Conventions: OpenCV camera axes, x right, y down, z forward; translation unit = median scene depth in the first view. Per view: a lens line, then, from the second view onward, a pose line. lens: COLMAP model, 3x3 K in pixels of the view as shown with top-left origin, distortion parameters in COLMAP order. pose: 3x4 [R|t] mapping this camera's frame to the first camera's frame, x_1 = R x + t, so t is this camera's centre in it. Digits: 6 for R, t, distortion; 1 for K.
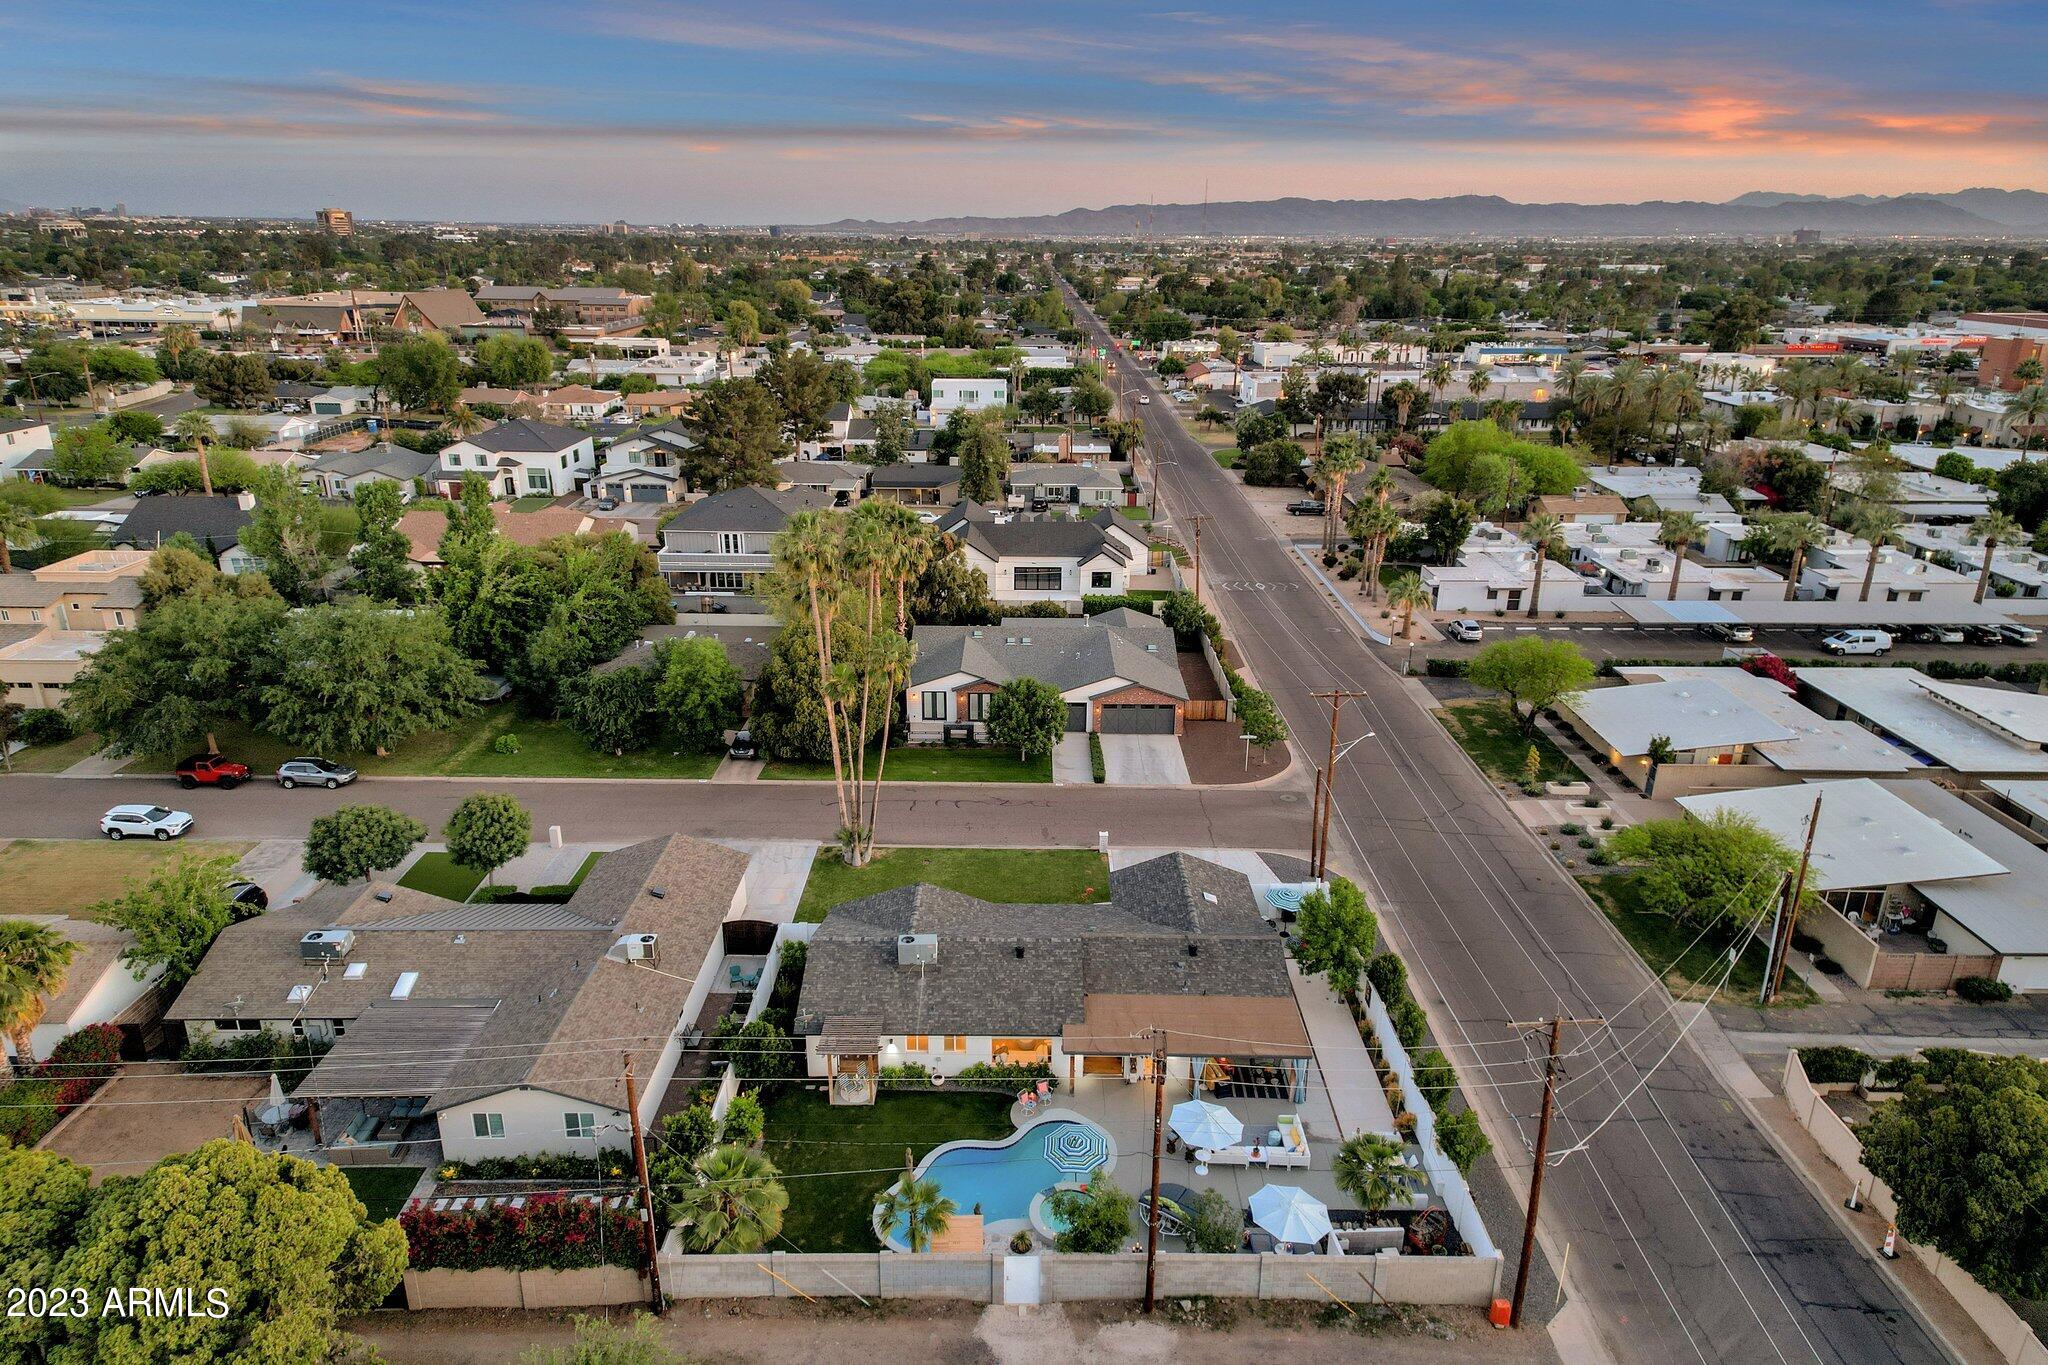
lens RADIAL K [[1258.2, 0, 1028.4], [0, 1258.2, 693.4], [0, 0, 1]] dist [0.096916, -0.078409]
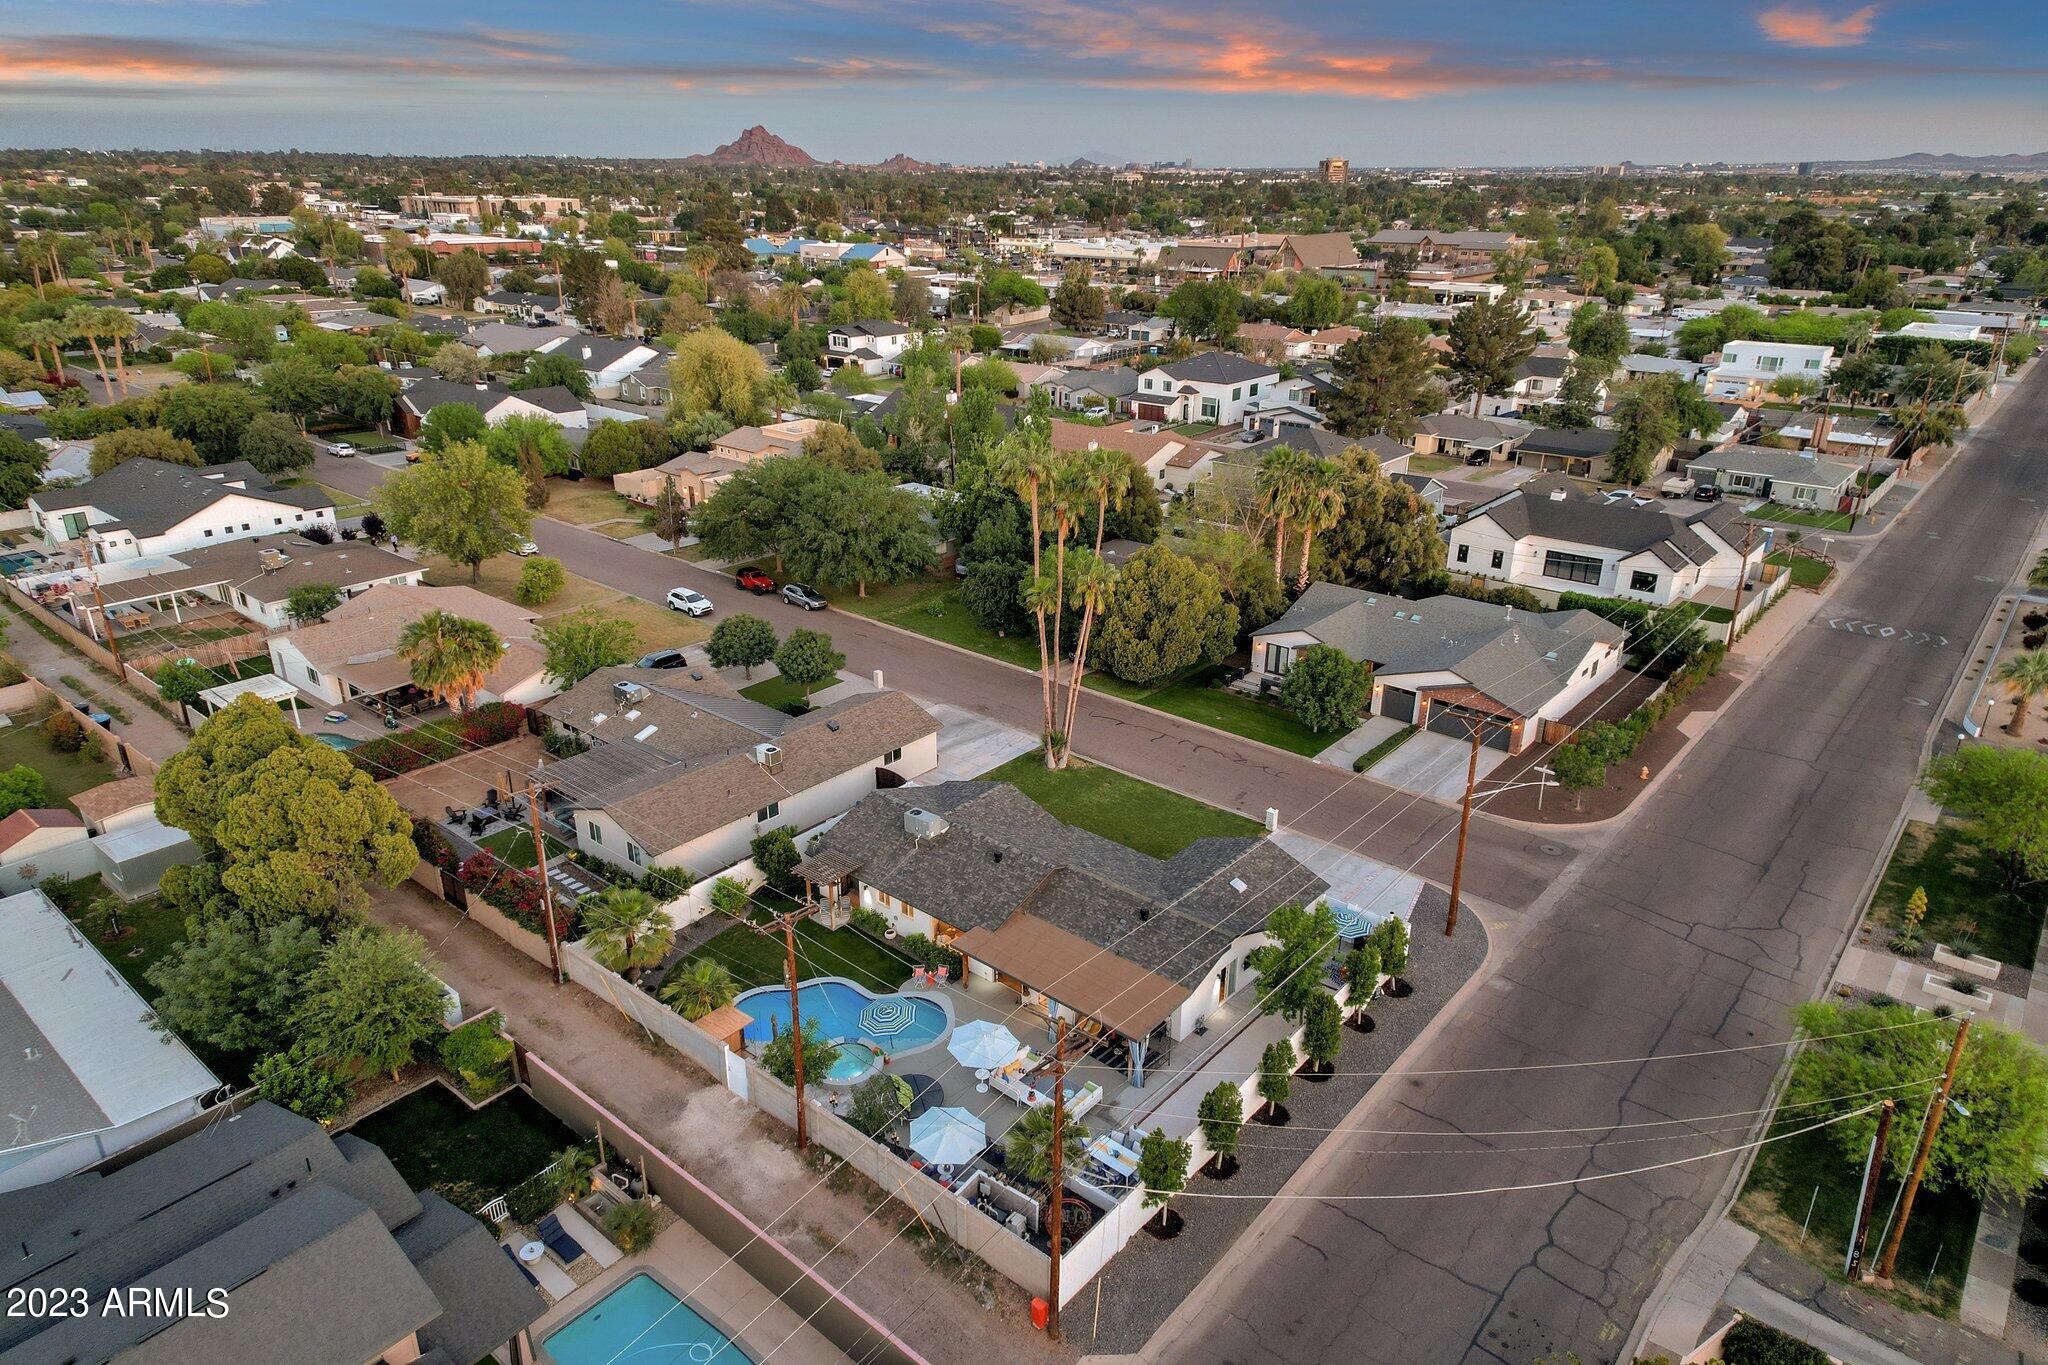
lens RADIAL K [[1258.2, 0, 1028.4], [0, 1258.2, 693.4], [0, 0, 1]] dist [0.096916, -0.078409]
pose [[0.766536, 0.241064, -0.595240, 0.385959], [-0.218366, 0.969485, 0.111421, -0.033721], [0.603936, 0.044572, 0.795786, 0.101402]]
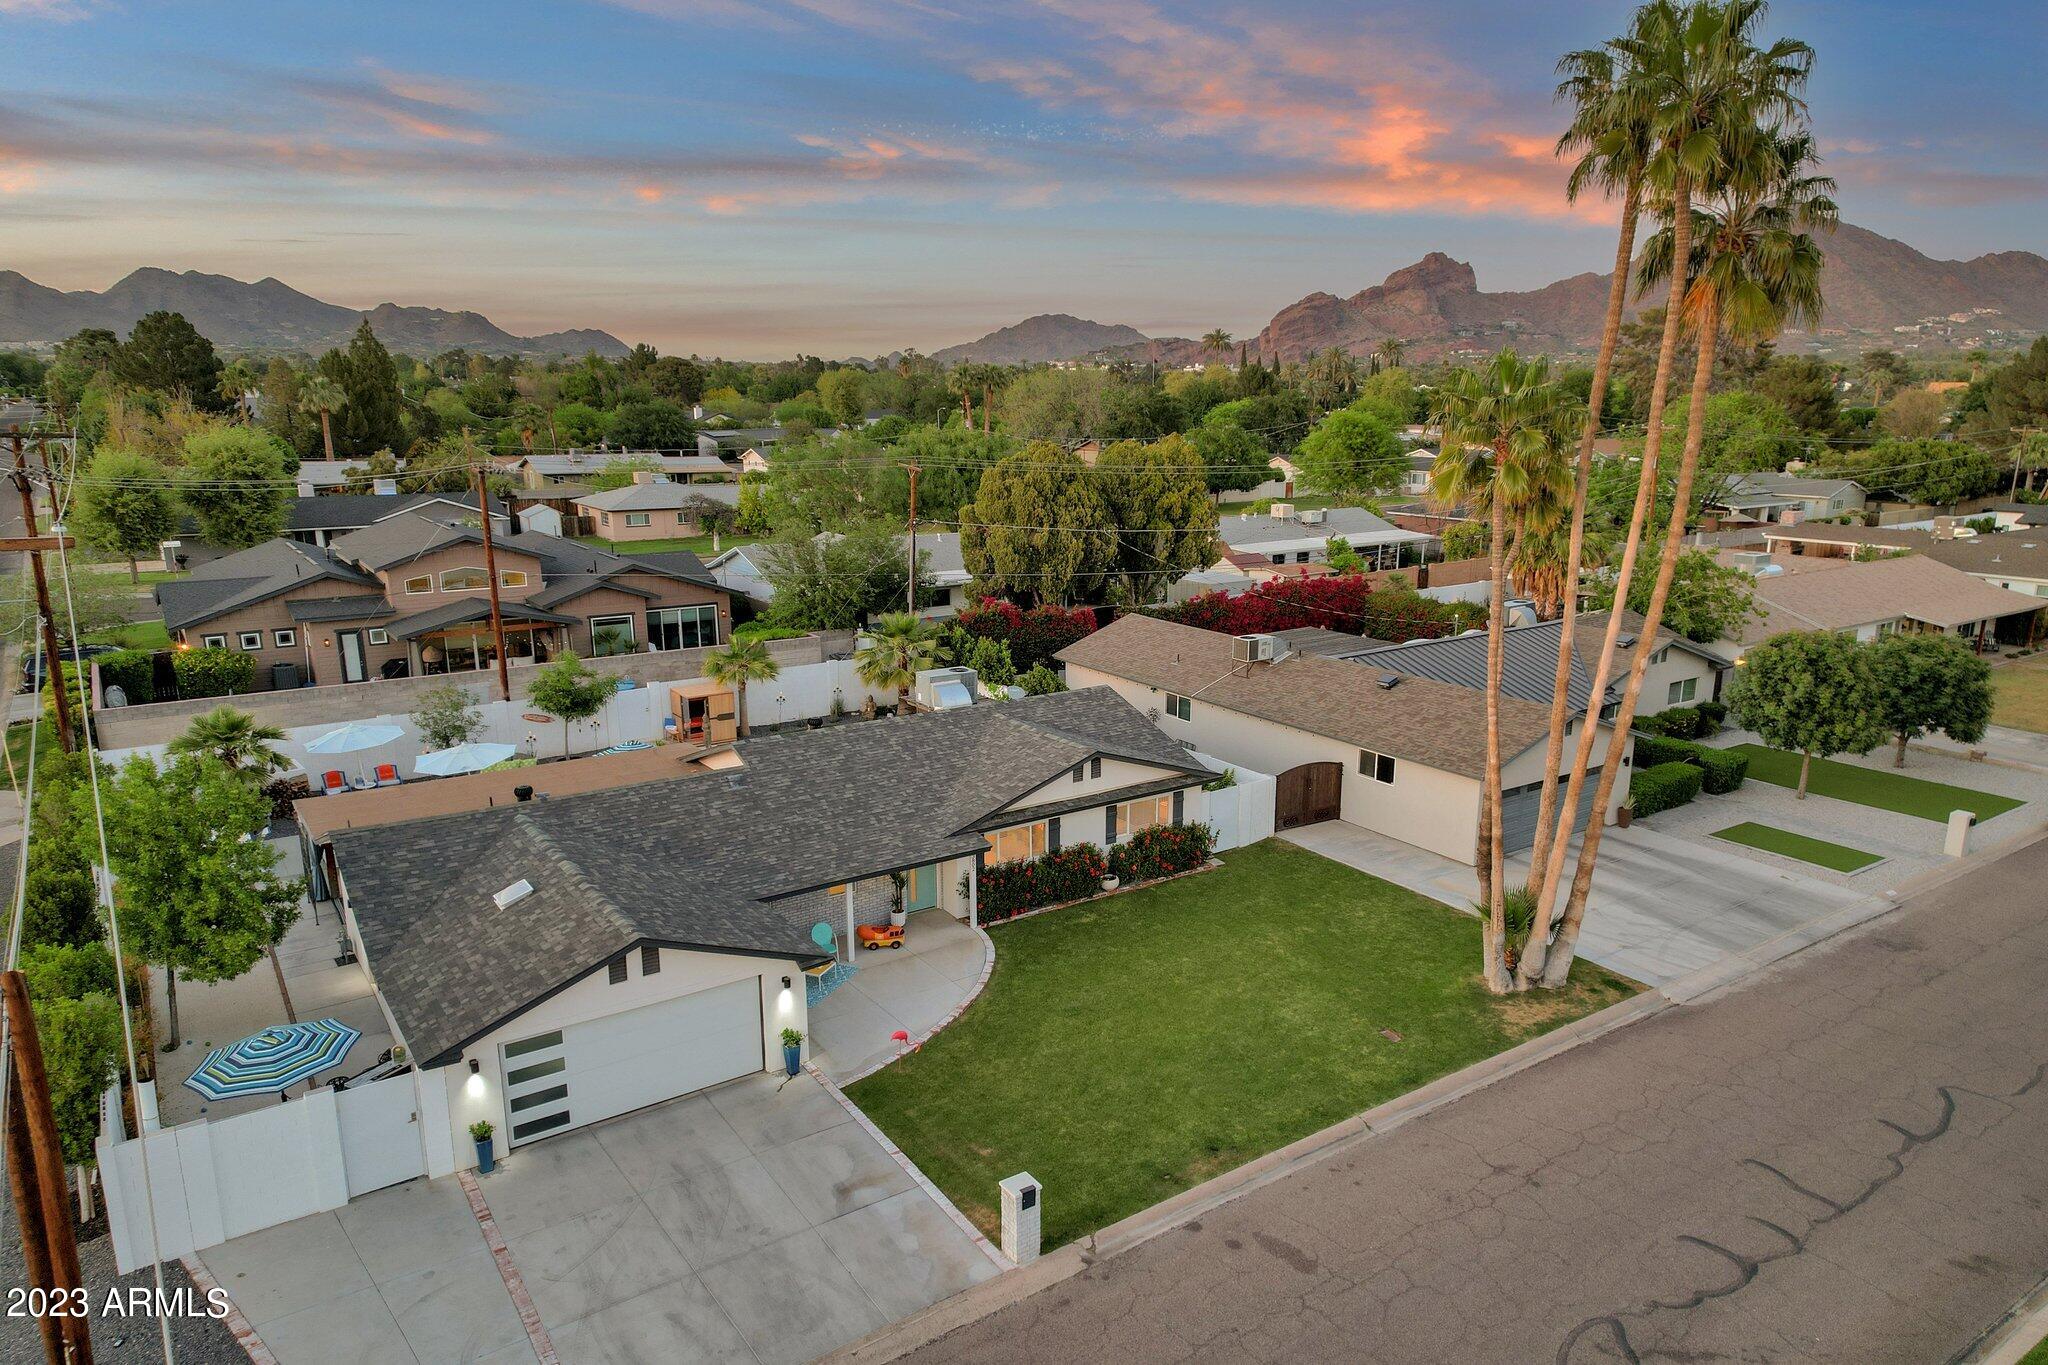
lens RADIAL K [[1327.7, 0, 1081.0], [0, 1327.7, 719.1], [0, 0, 1]] dist [0.088929, -0.067594]
pose [[-0.813049, 0.130322, -0.567422, 0.162894], [-0.207042, 0.846191, 0.491014, -0.093323], [0.544137, 0.516699, -0.661012, 0.945419]]
